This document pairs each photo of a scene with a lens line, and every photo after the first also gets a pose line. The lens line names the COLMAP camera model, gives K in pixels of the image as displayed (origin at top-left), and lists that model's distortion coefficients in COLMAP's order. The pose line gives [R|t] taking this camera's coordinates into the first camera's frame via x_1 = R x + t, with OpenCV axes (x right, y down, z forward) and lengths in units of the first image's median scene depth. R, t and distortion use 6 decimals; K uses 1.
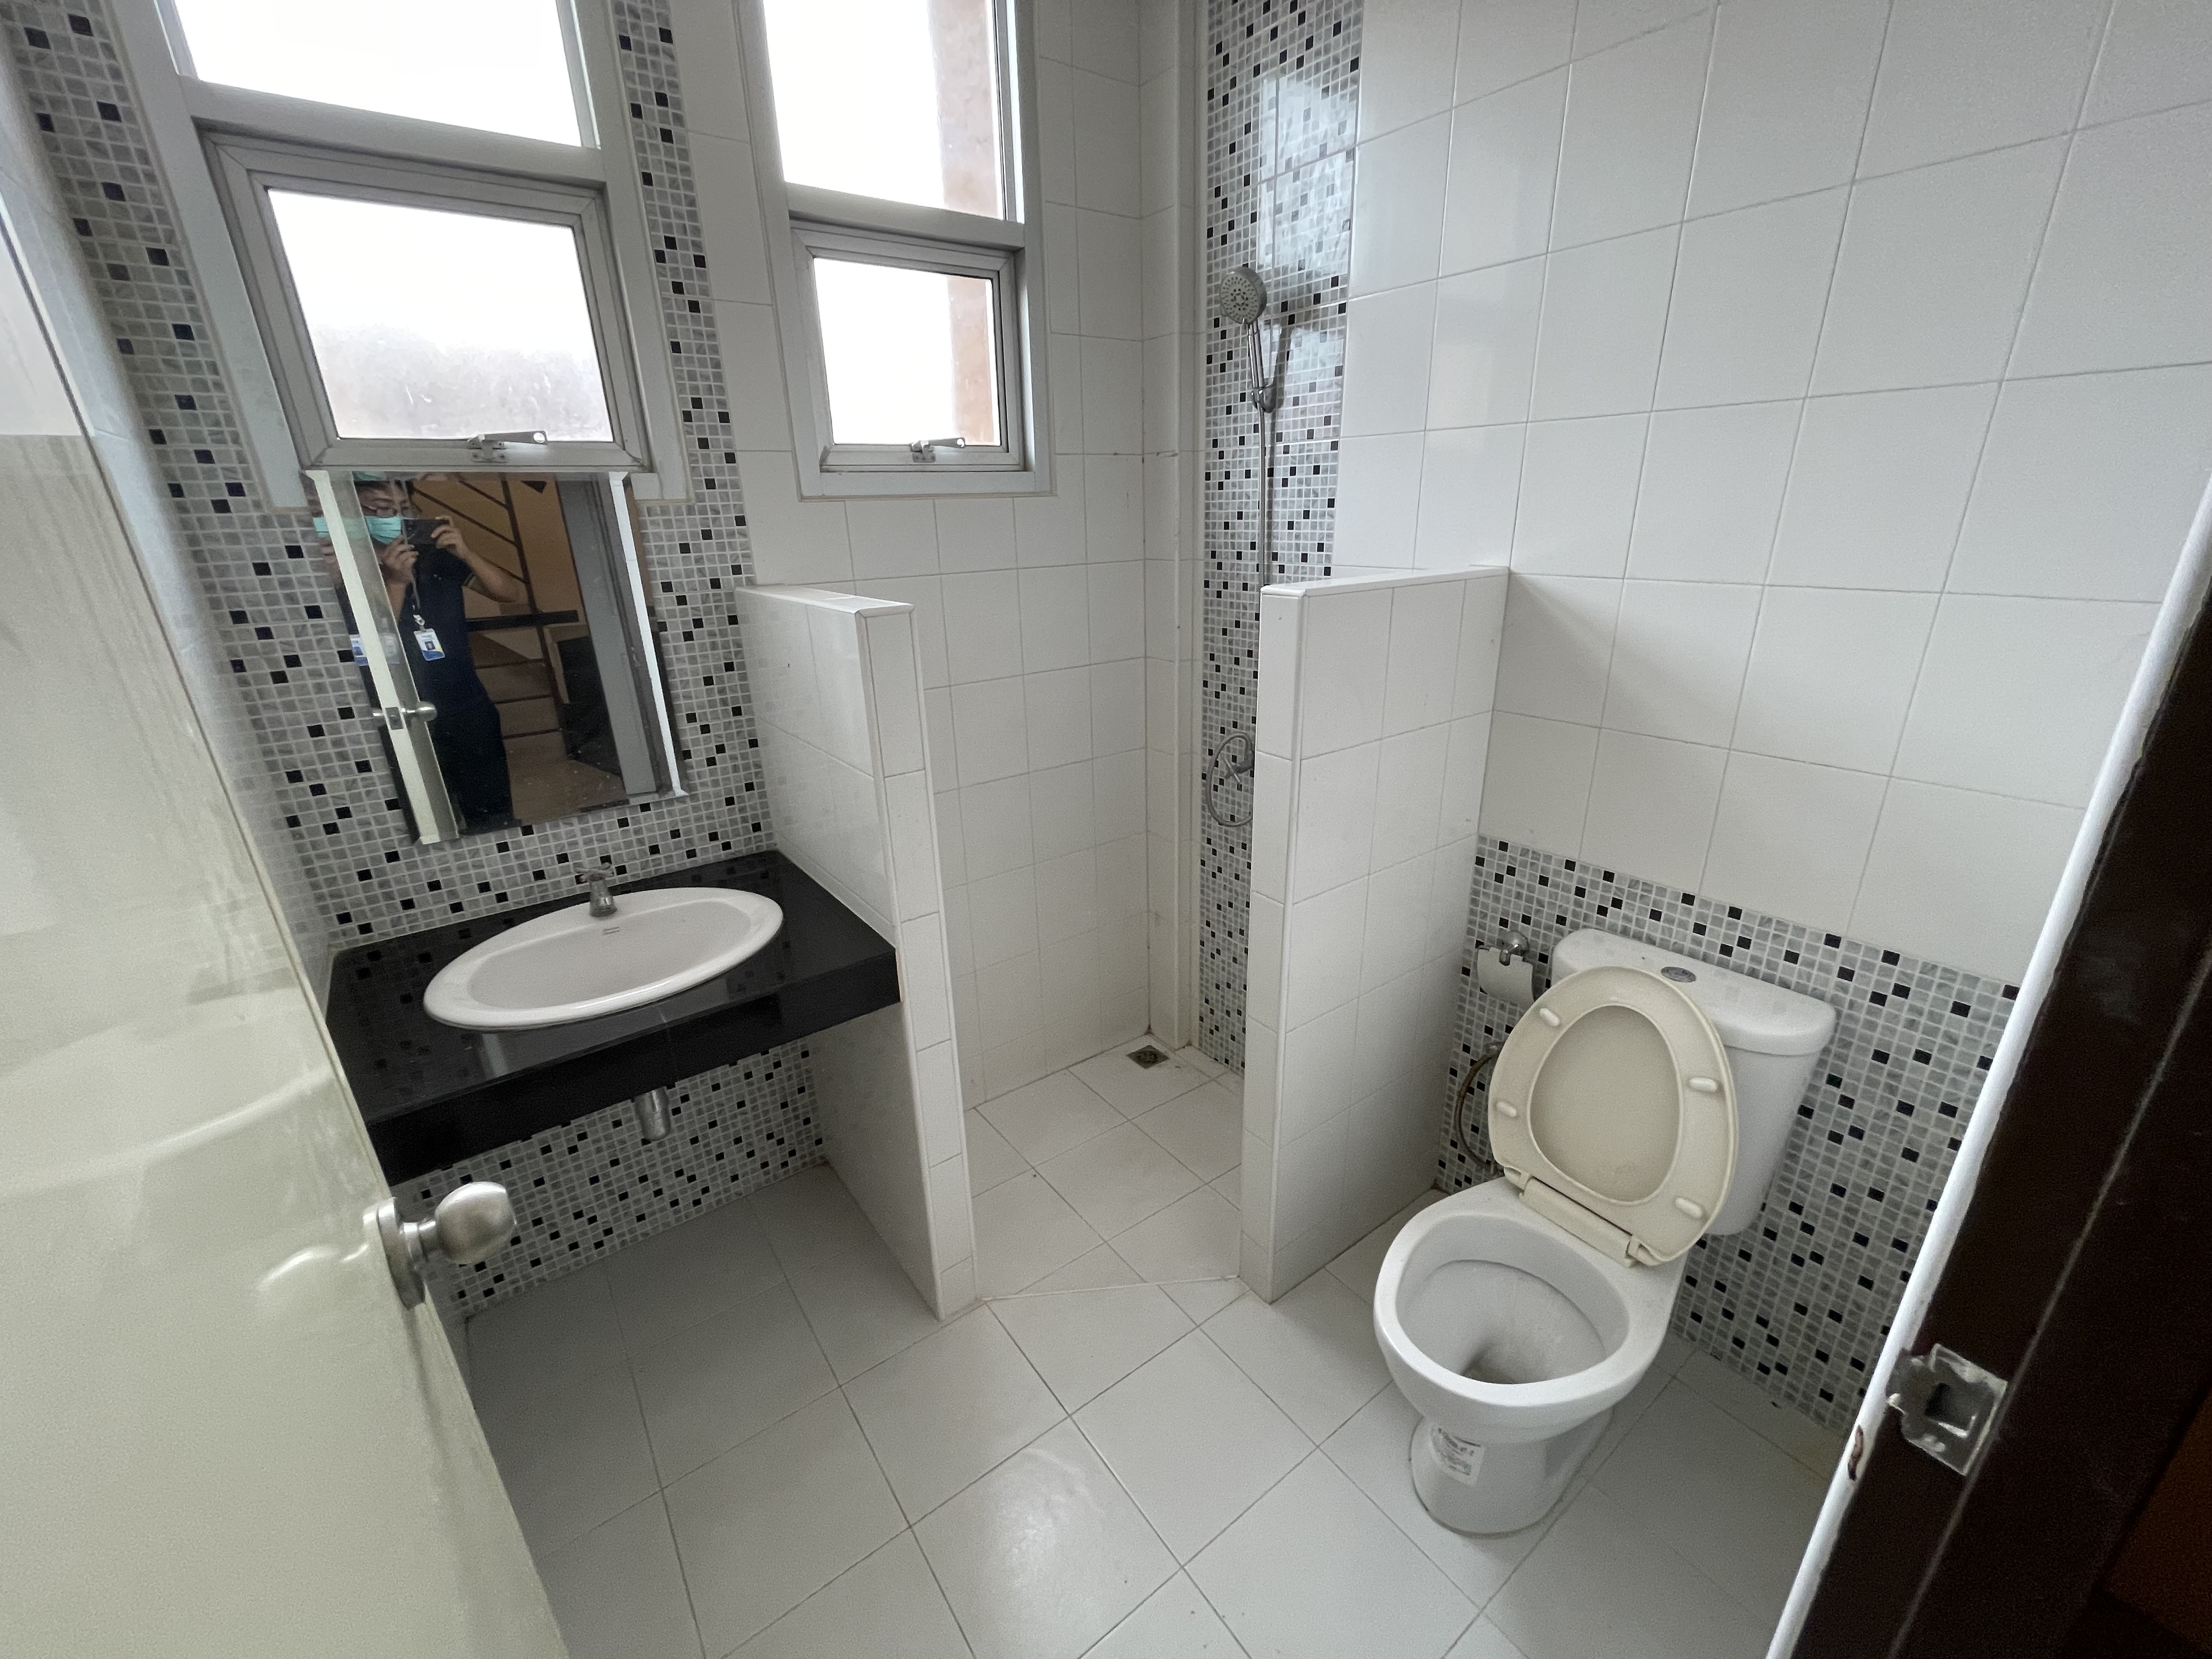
lens RADIAL K [[890.6, 0, 1103.0], [0, 890.6, 826.9], [0, 0, 1]] dist [-0.004229, 0.000342]
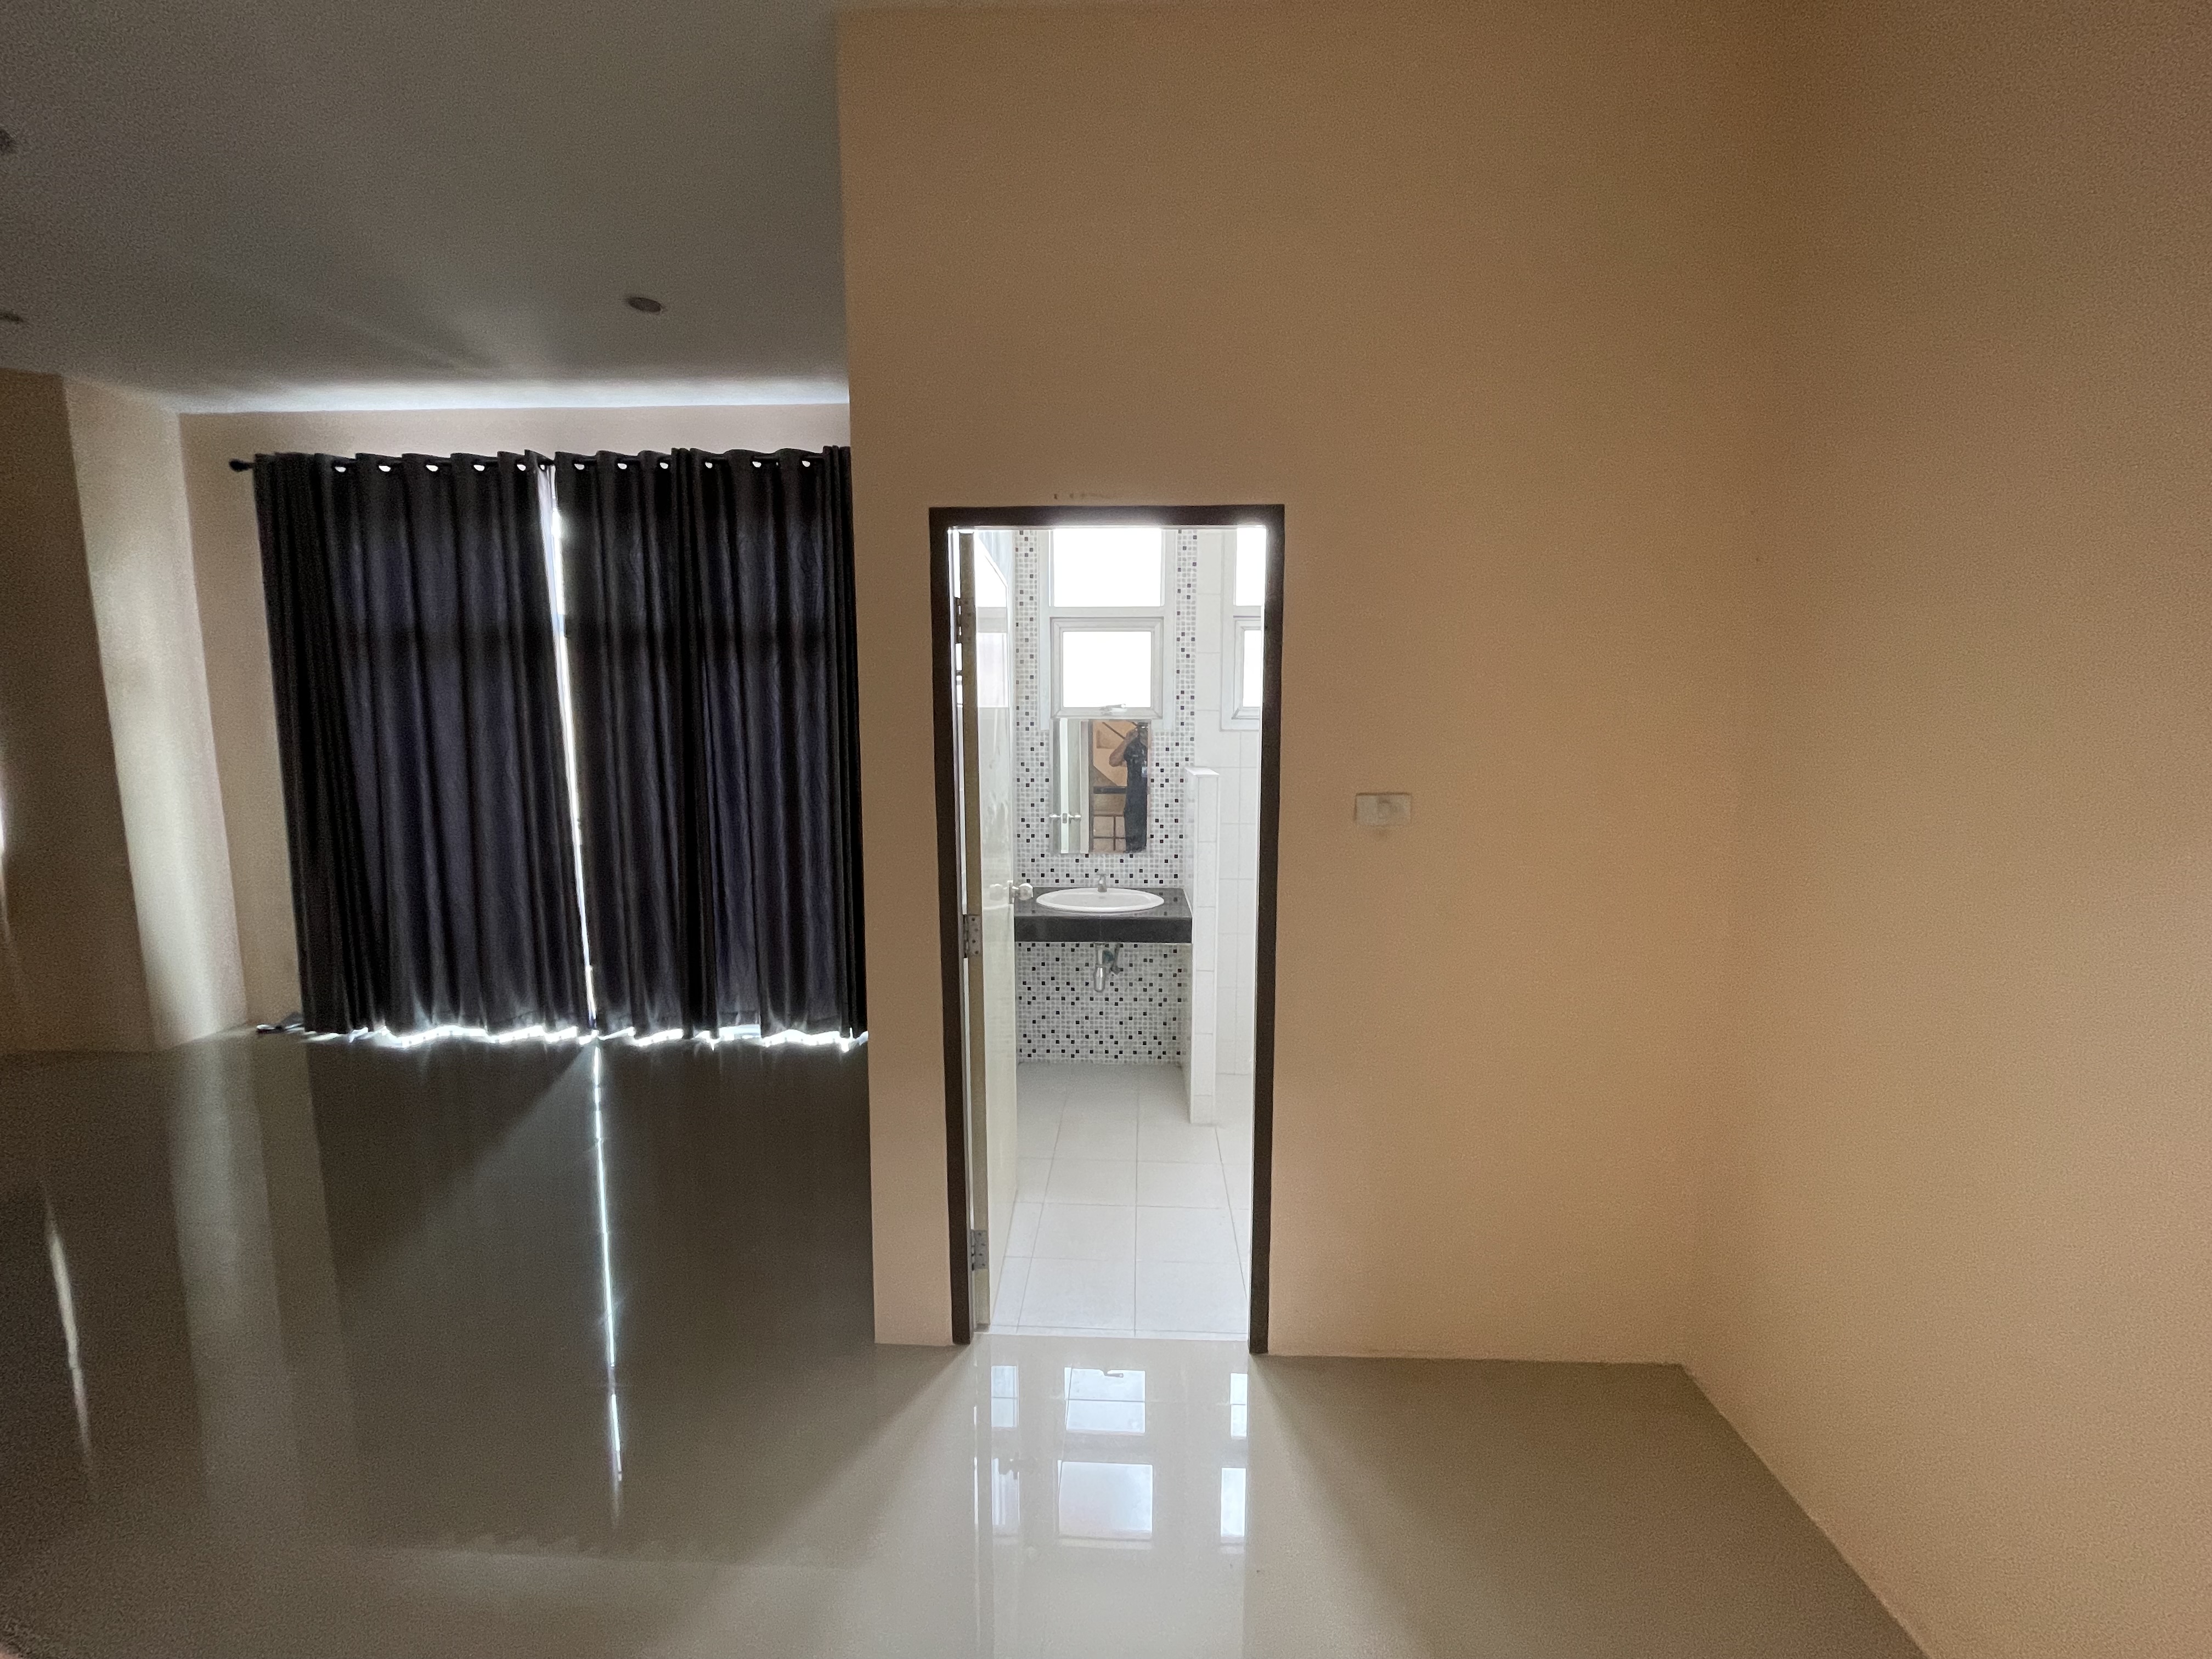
lens RADIAL K [[890.6, 0, 1101.3], [0, 890.6, 831.6], [0, 0, 1]] dist [-0.004229, 0.000342]
pose [[0.775377, 0.095918, -0.624171, 0.904991], [-0.235152, 0.961170, -0.144413, 0.283799], [0.586083, 0.258750, 0.767825, -0.875689]]
